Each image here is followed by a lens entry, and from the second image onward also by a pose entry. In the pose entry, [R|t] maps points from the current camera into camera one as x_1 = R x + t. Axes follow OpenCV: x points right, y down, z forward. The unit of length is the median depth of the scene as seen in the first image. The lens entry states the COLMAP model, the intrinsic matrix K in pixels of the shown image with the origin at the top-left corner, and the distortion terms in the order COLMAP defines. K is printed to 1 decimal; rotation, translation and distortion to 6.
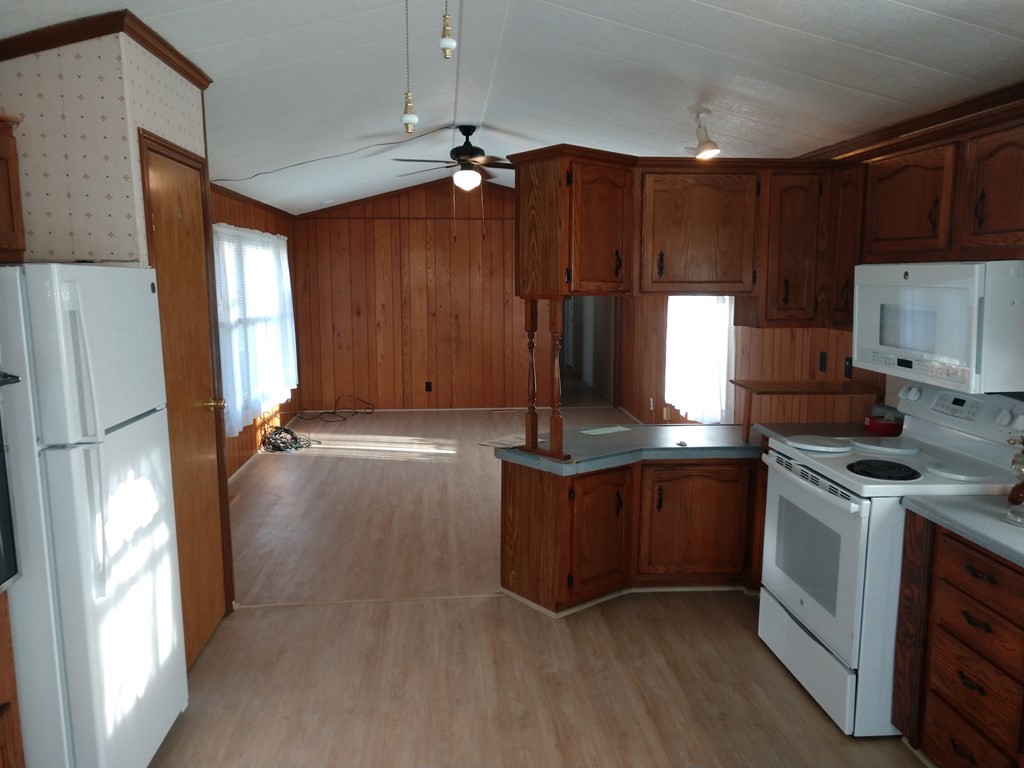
lens RADIAL K [[783.3, 0, 512.0], [0, 783.3, 384.0], [0, 0, 1]] dist [0.007267, 0.007404]
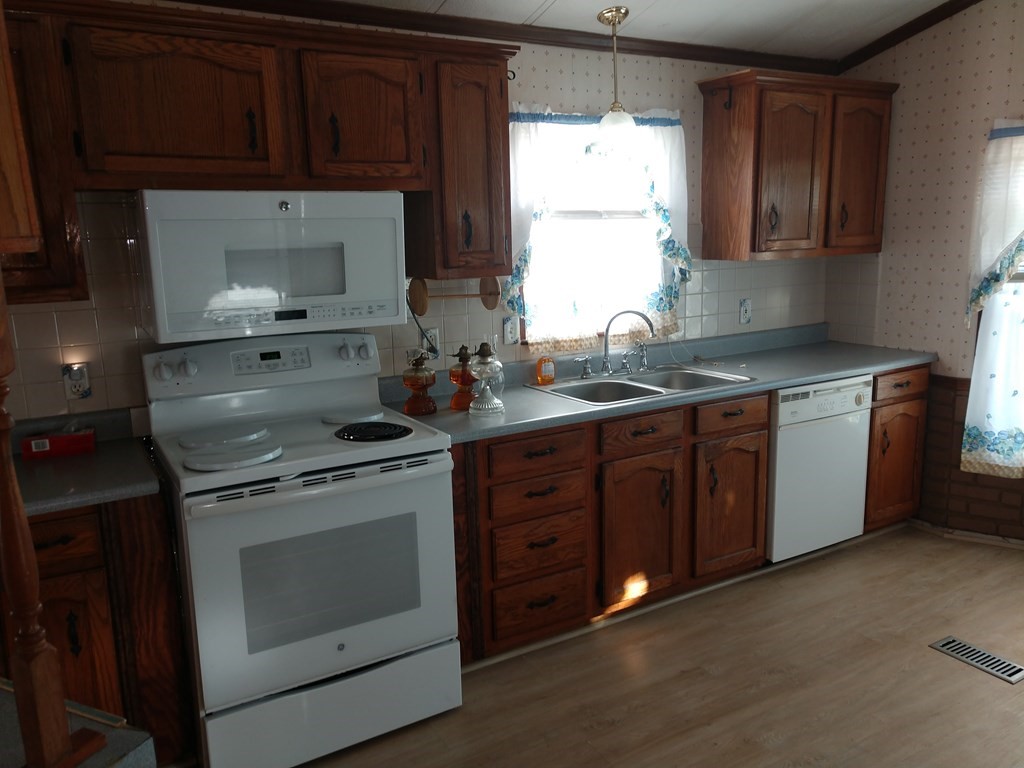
lens RADIAL K [[783.3, 0, 512.0], [0, 783.3, 384.0], [0, 0, 1]] dist [0.007267, 0.007404]
pose [[-0.425343, -0.162286, 0.890363, -0.390945], [0.152095, 0.956982, 0.247087, -0.145016], [-0.892160, 0.240517, -0.382363, 1.313436]]
